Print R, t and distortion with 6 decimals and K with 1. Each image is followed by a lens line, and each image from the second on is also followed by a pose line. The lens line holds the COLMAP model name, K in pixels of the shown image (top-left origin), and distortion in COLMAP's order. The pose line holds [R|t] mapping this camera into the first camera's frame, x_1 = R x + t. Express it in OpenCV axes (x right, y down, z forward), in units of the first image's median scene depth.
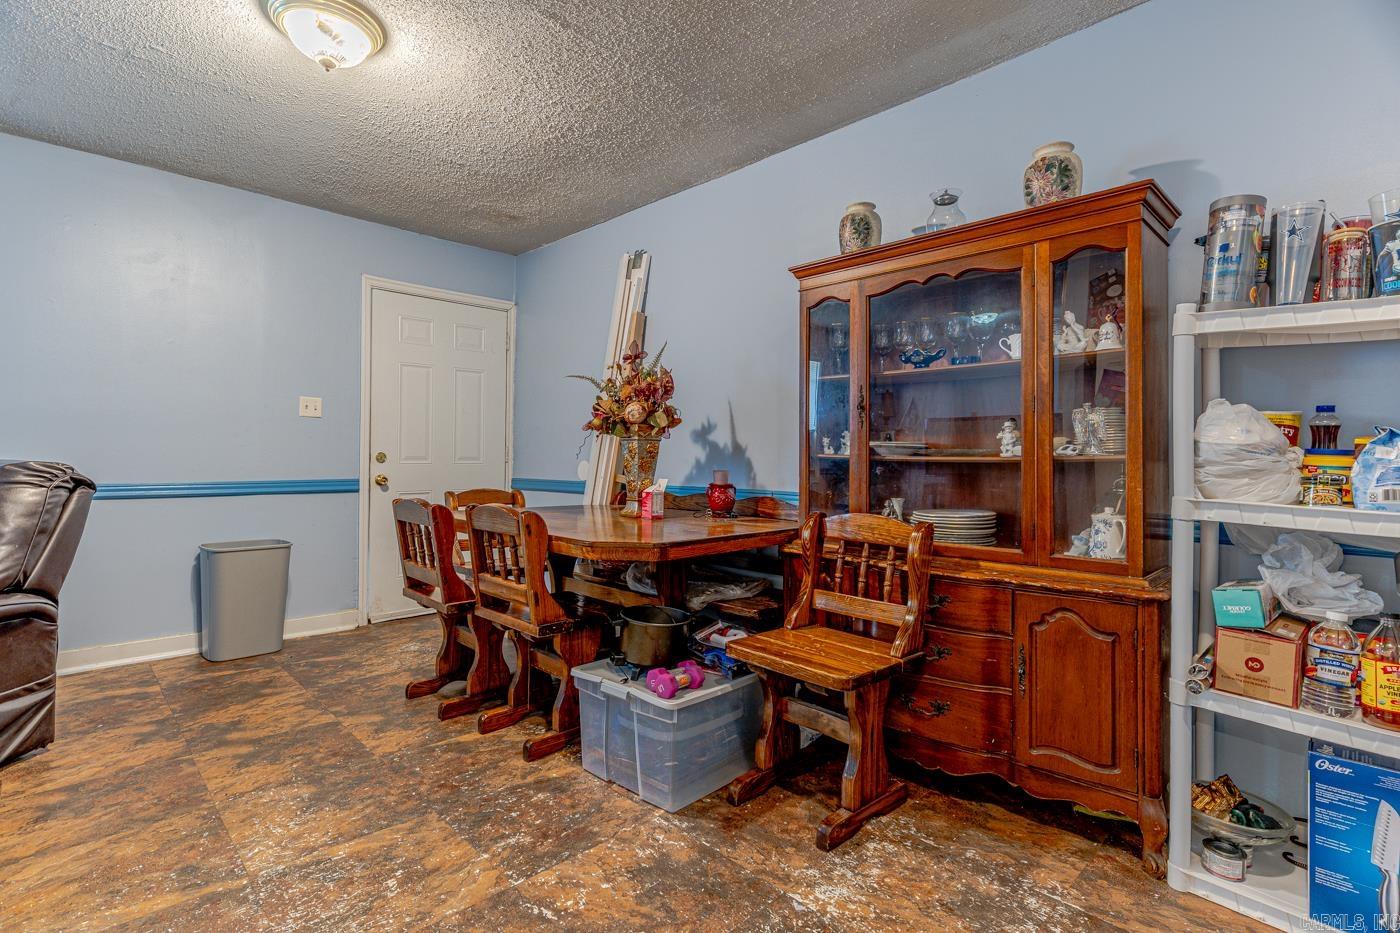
lens RADIAL K [[657.7, 0, 695.6], [0, 657.7, 452.7], [0, 0, 1]] dist [0.002377, 0.000661]
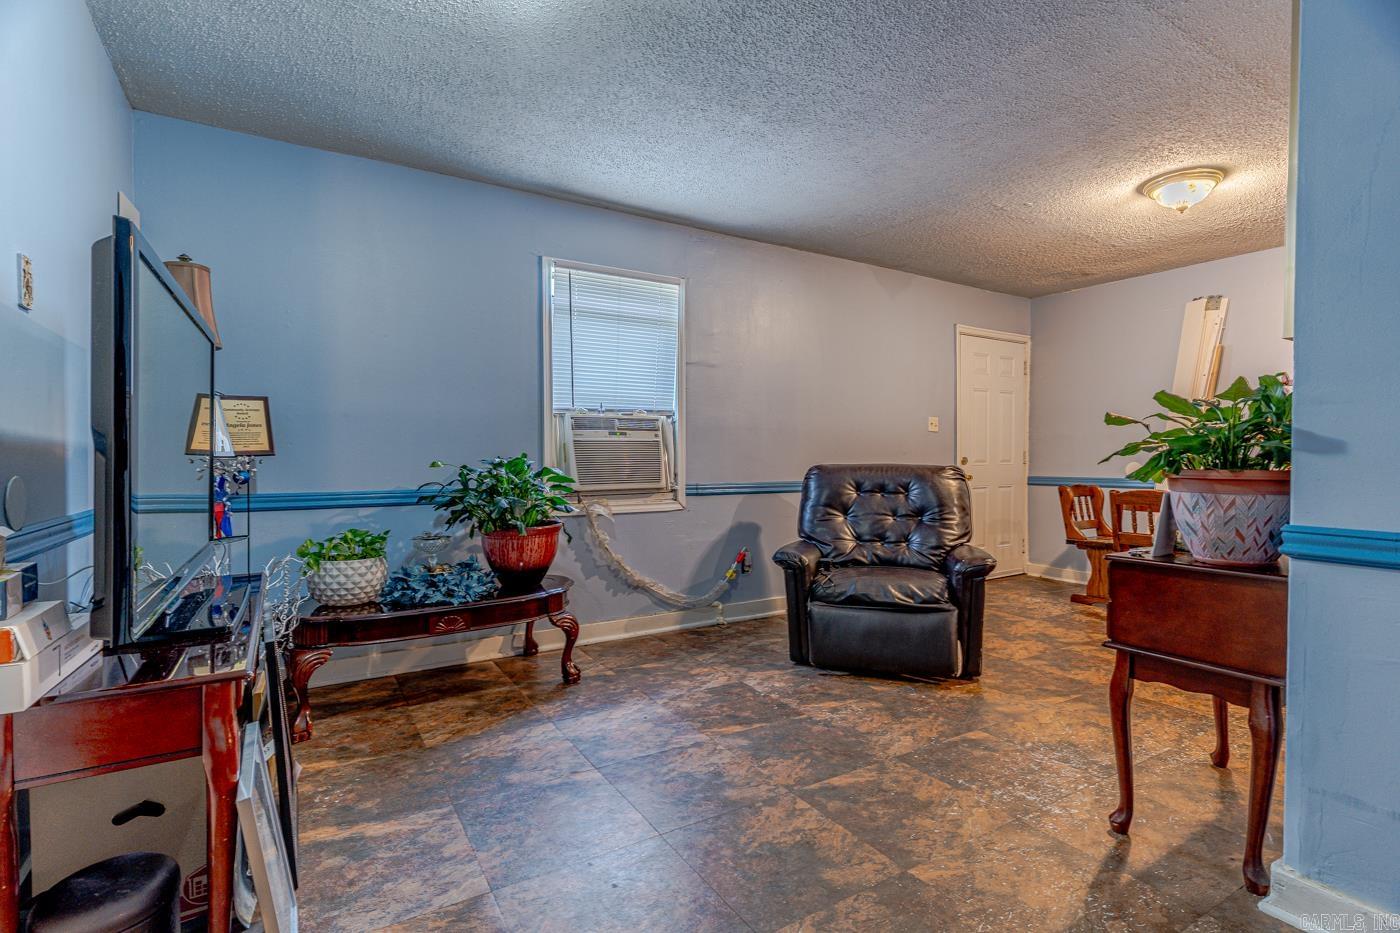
lens RADIAL K [[643.5, 0, 700.0], [0, 643.5, 466.5], [0, 0, 1]] dist [0.000732, -0.000134]
pose [[0.976362, -0.005361, -0.216075, -1.407186], [0.009379, 0.999802, 0.017573, -0.017314], [0.215937, -0.019185, 0.976219, -0.767399]]
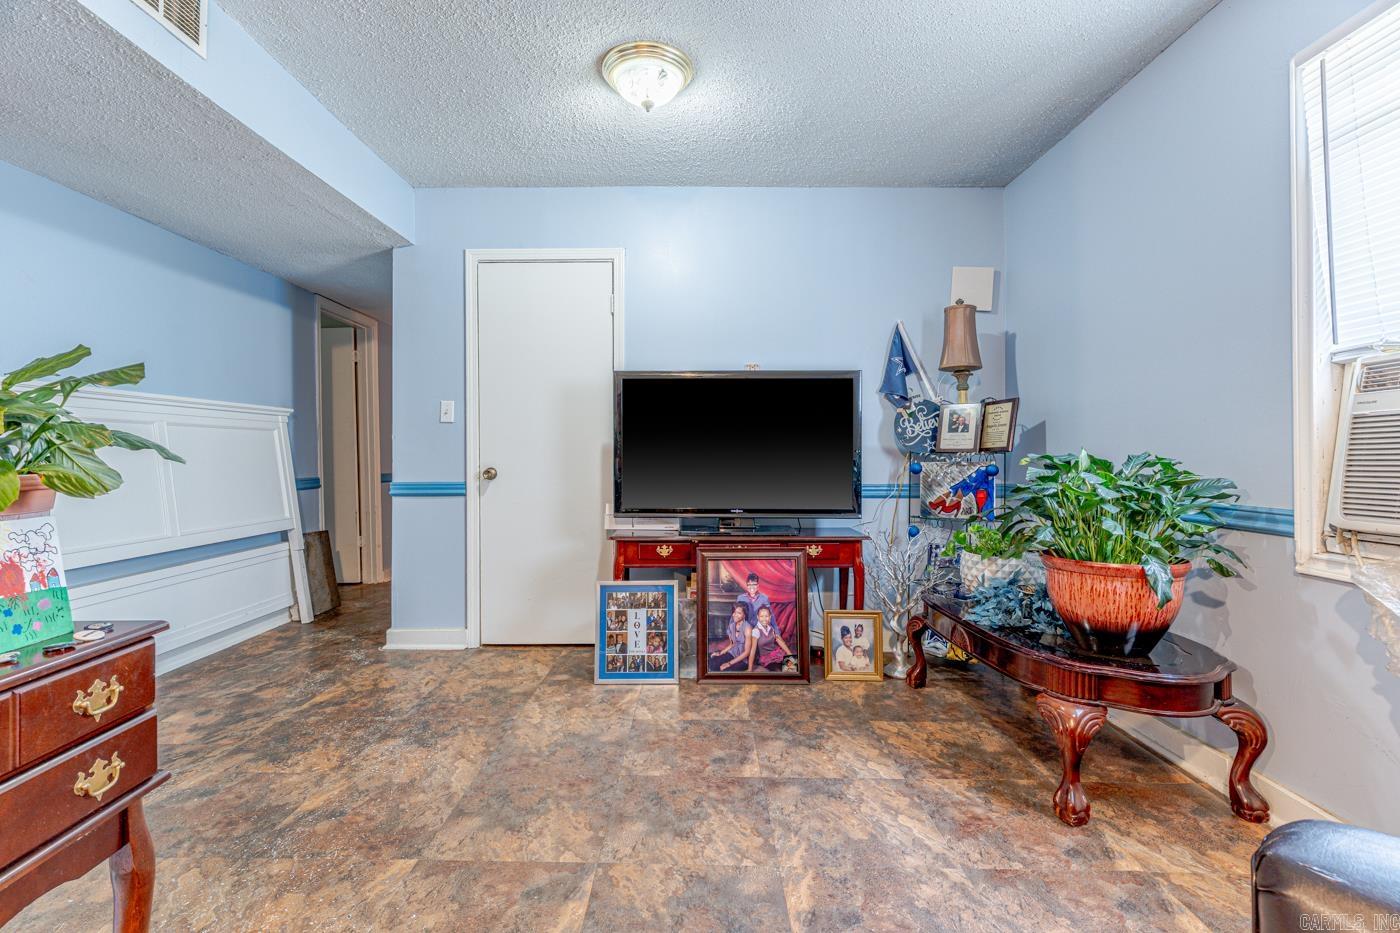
lens RADIAL K [[672.5, 0, 694.2], [0, 672.5, 447.3], [0, 0, 1]] dist [0.001528, 0.000448]
pose [[-0.694832, -0.014887, -0.719018, -0.979234], [-0.002585, 0.999831, -0.018203, -0.006225], [0.719168, -0.010789, -0.694753, 0.814469]]
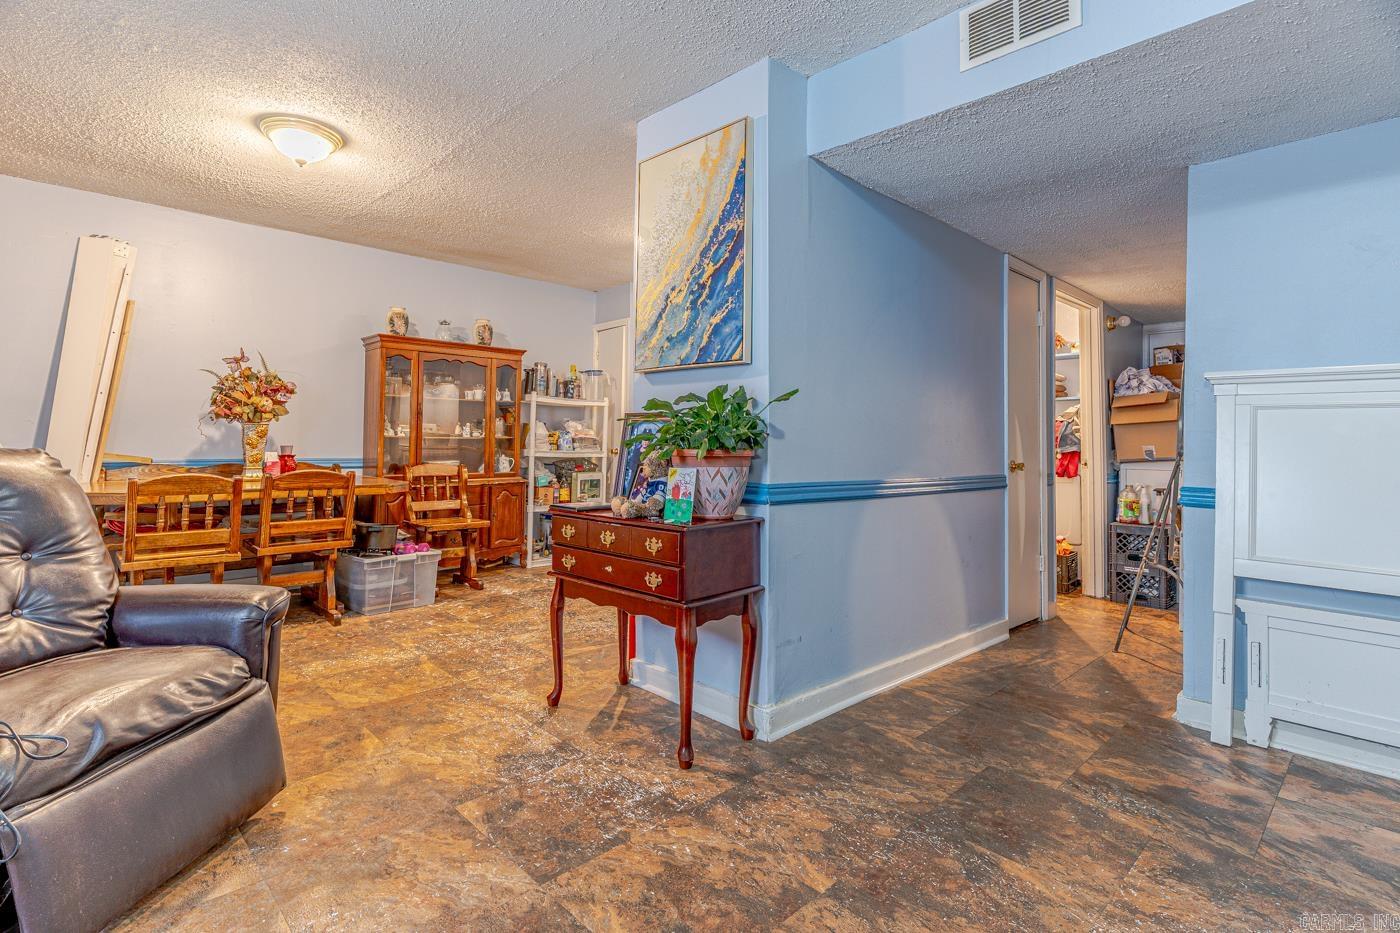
lens RADIAL K [[675.8, 0, 670.9], [0, 675.8, 411.1], [0, 0, 1]] dist [-0.002976, -0.000285]
pose [[0.028910, 0.033059, 0.999035, -2.083196], [-0.014910, 0.999356, -0.032638, -0.020041], [-0.999471, -0.013952, 0.029385, 0.161502]]
